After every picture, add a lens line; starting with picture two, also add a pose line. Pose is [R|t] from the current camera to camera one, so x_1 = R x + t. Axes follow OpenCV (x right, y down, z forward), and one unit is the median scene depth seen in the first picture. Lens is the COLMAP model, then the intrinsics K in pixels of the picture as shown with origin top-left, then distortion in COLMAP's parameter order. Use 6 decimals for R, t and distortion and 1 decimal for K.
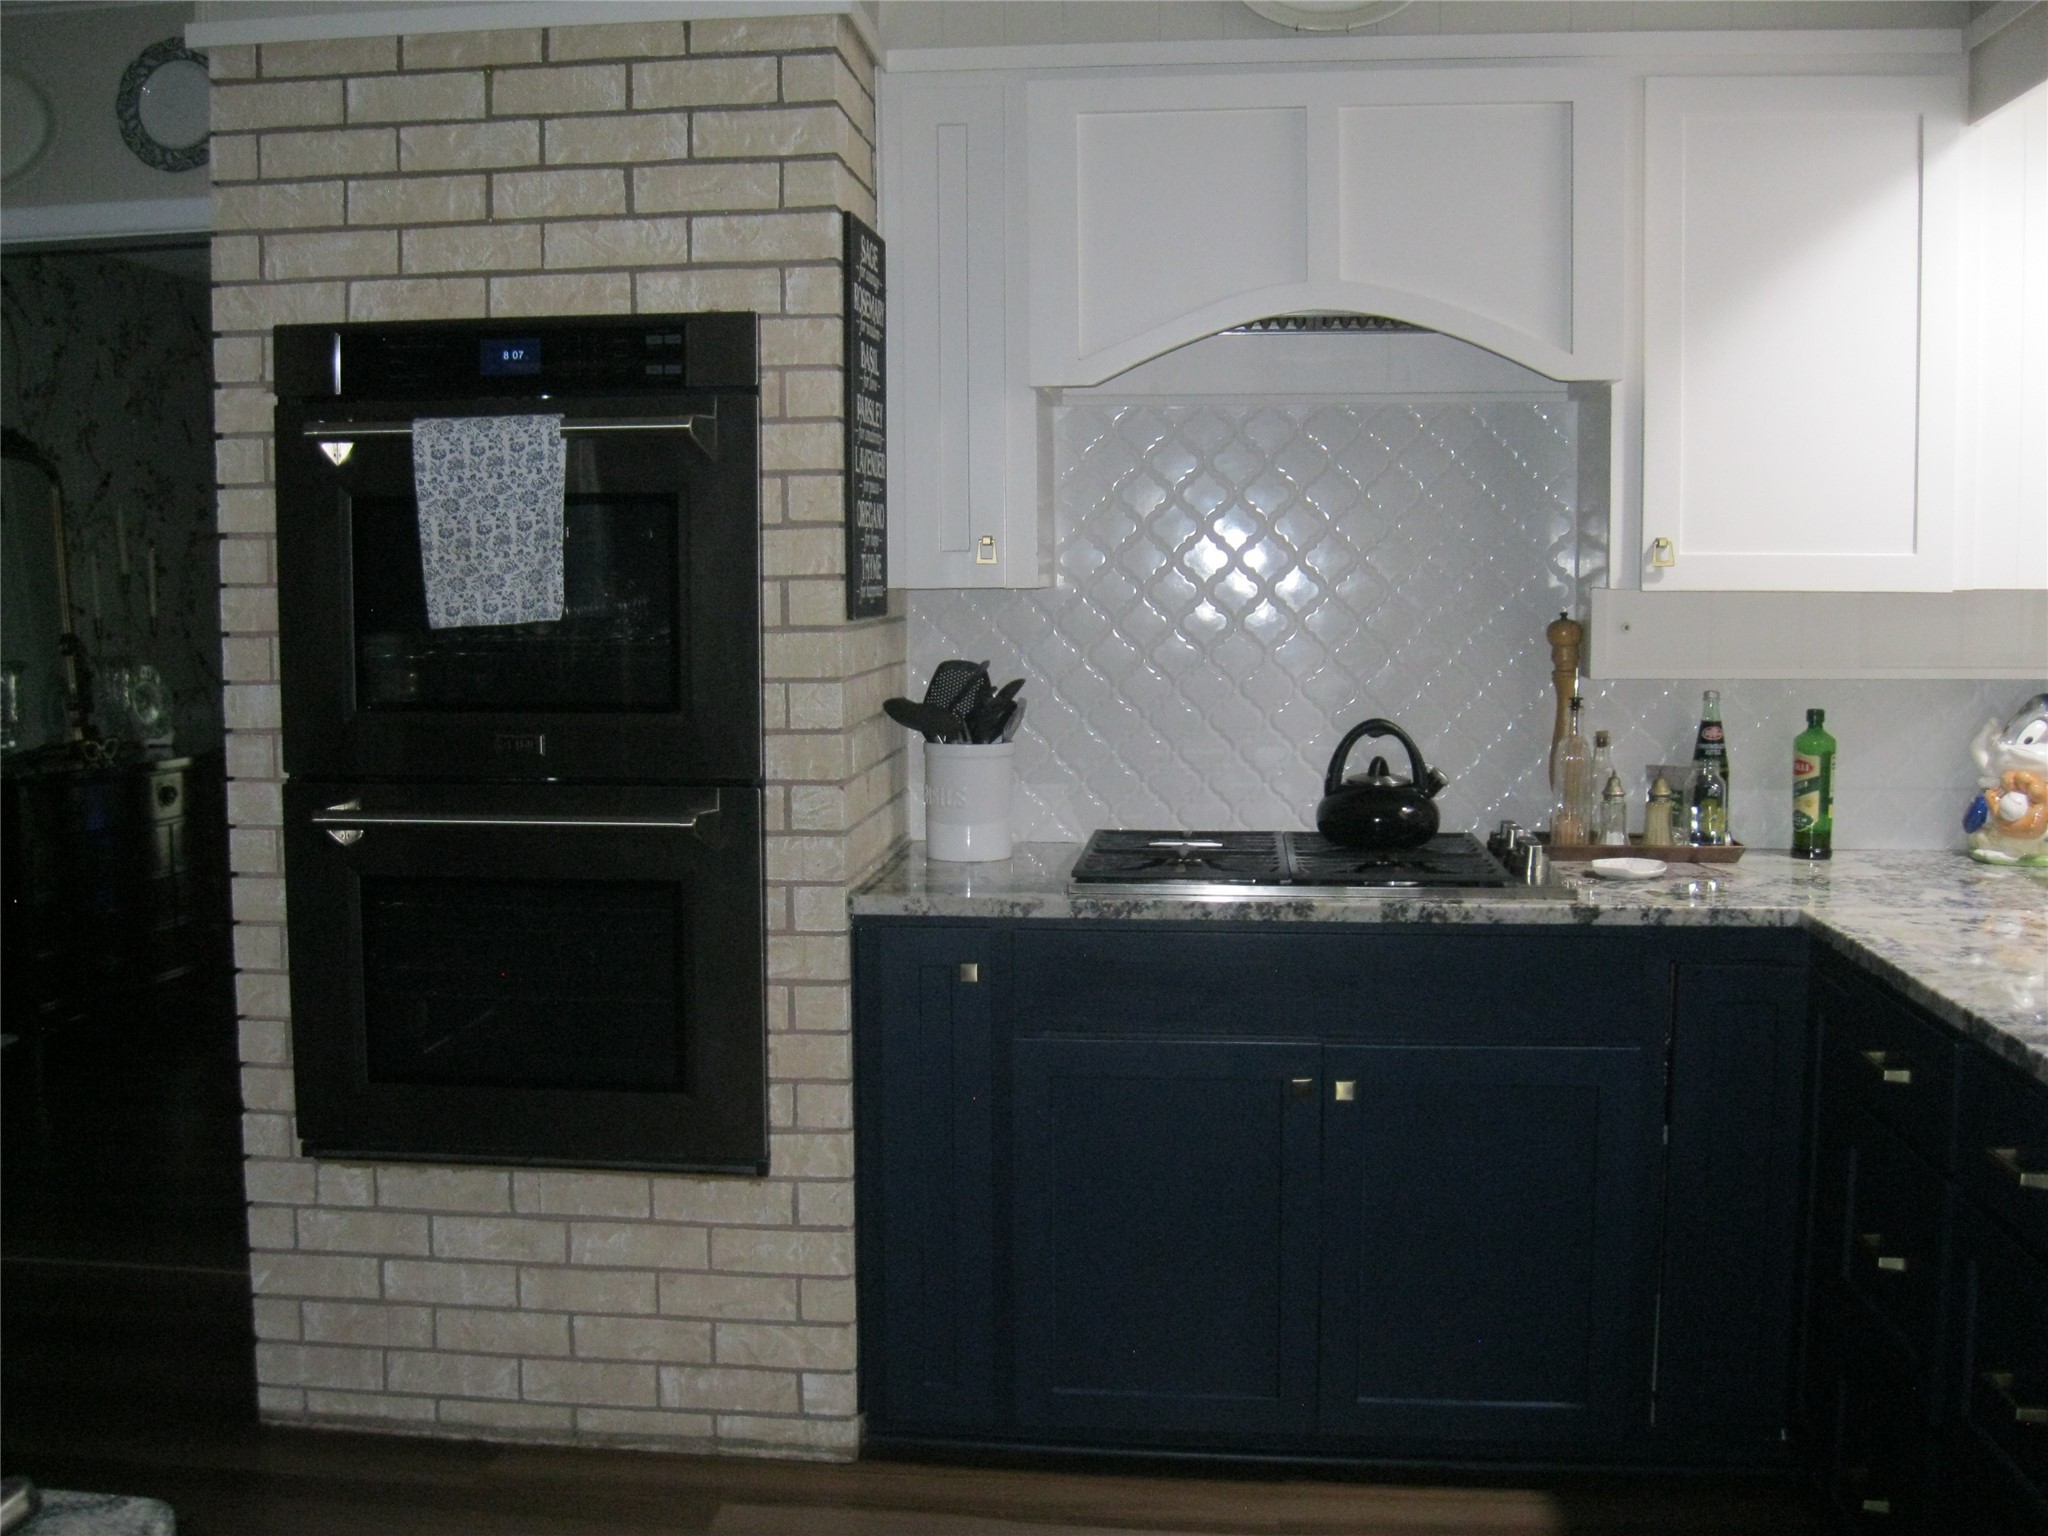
lens RADIAL K [[2090.4, 0, 1024.2], [0, 2090.4, 782.4], [0, 0, 1]] dist [-0.116719, 0.000000]
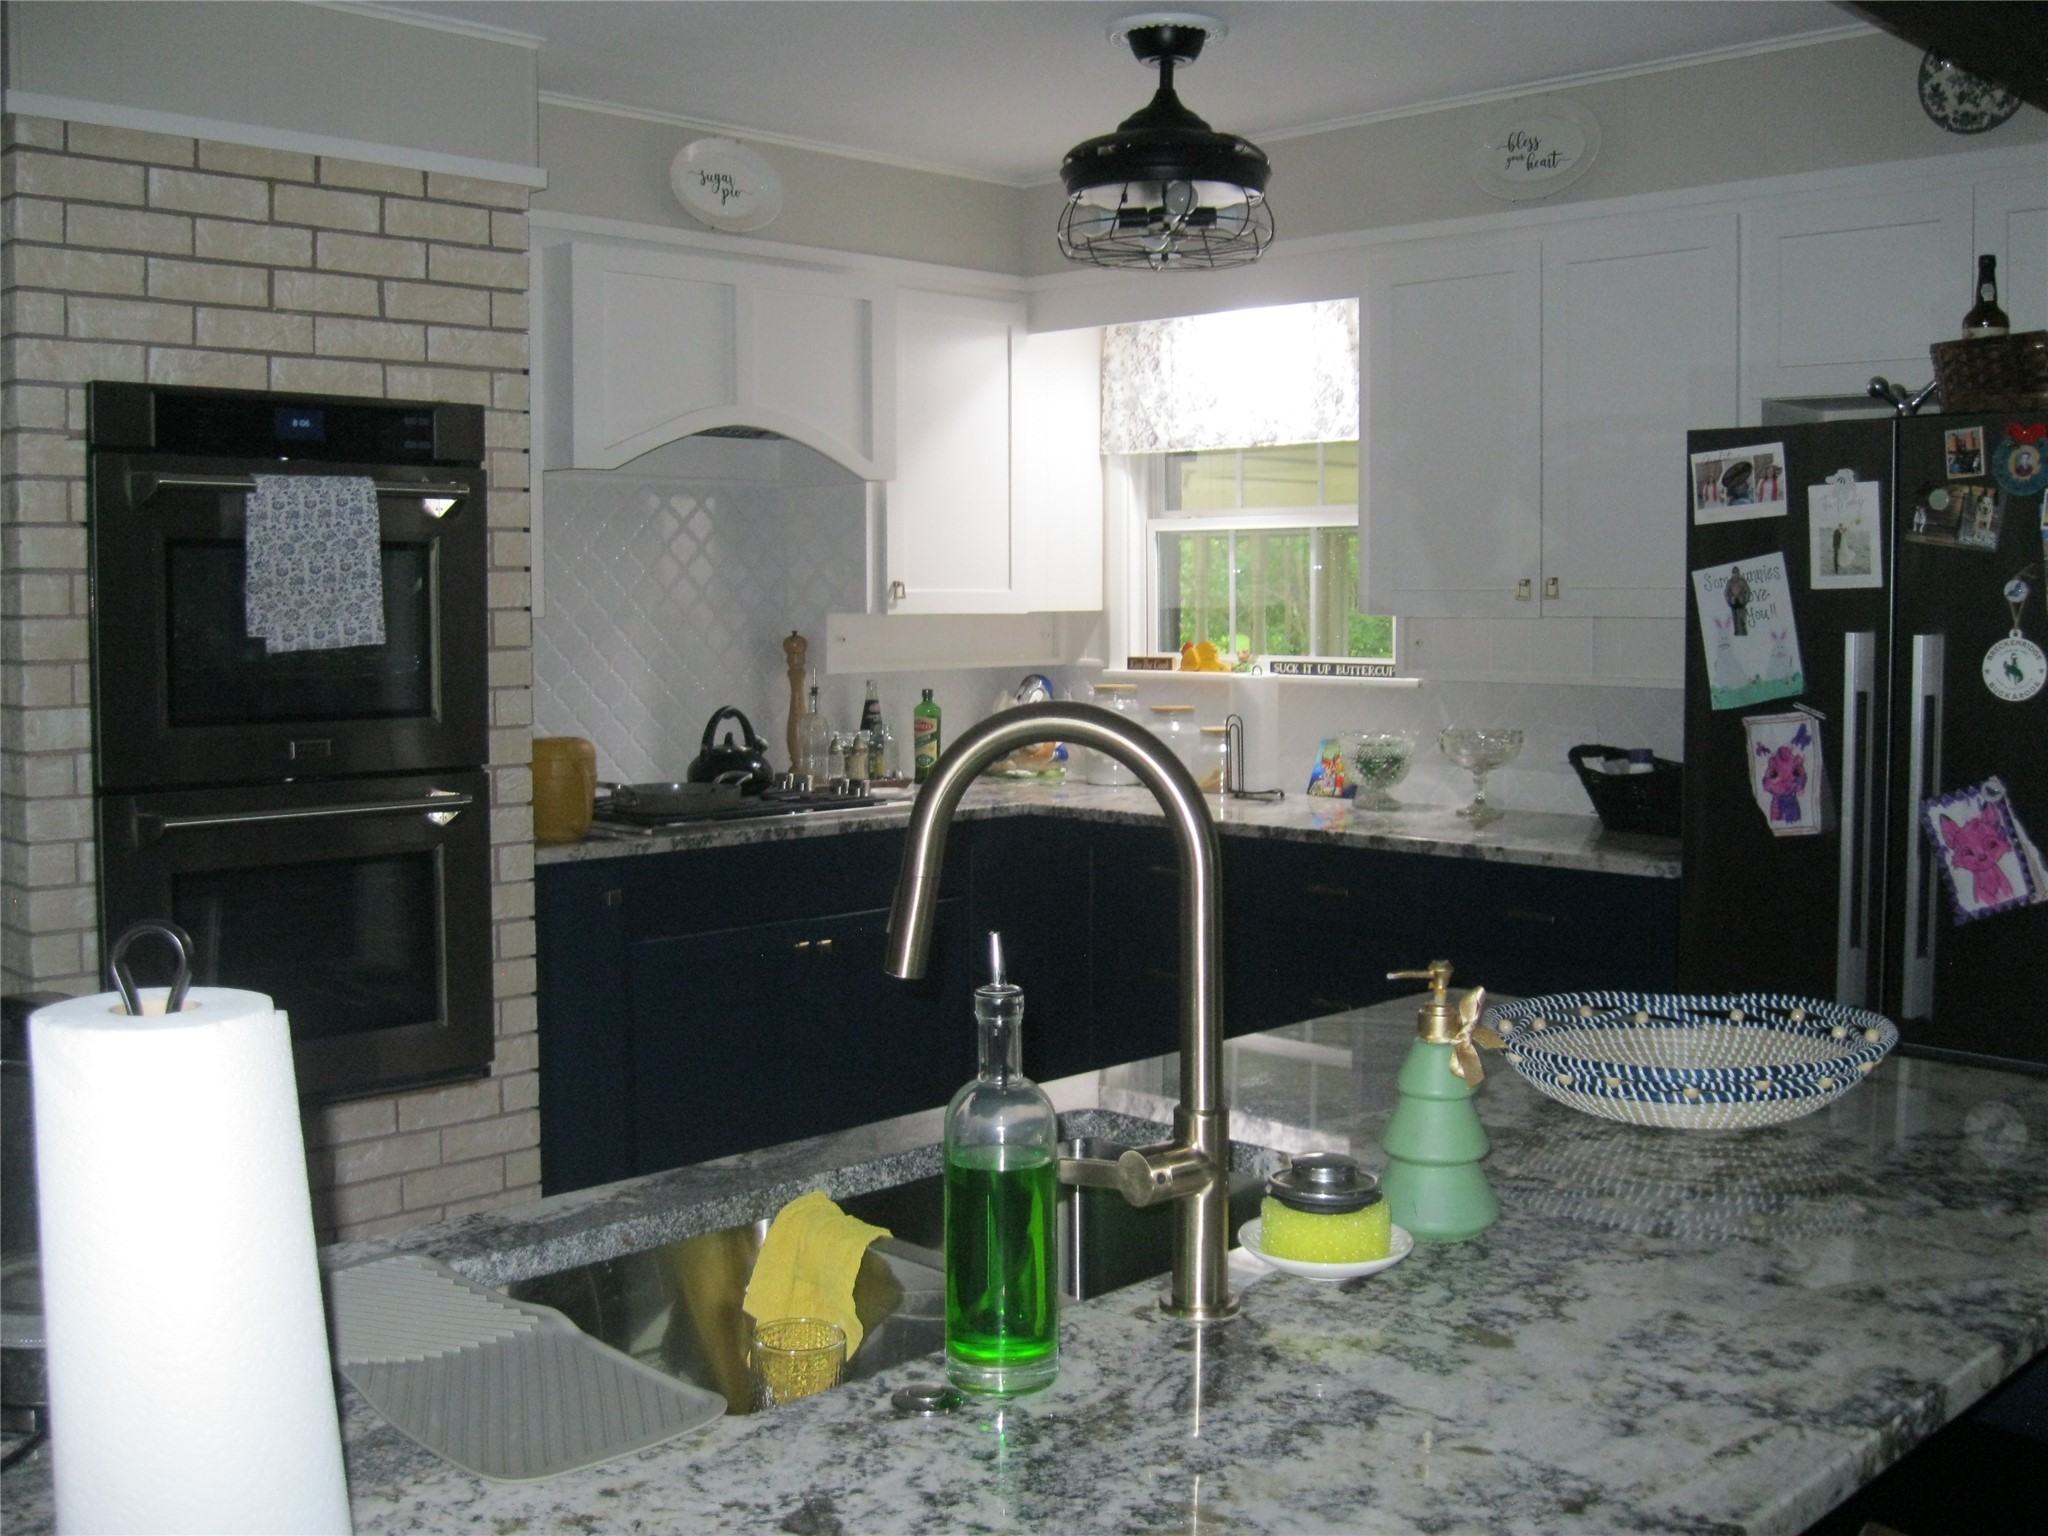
lens RADIAL K [[2090.4, 0, 1023.0], [0, 2090.4, 758.0], [0, 0, 1]] dist [-0.116719, 0.000000]
pose [[0.623182, -0.056694, 0.780019, -0.925521], [0.075815, 0.997051, 0.011898, 0.003862], [-0.778394, 0.051722, 0.625642, -0.061839]]
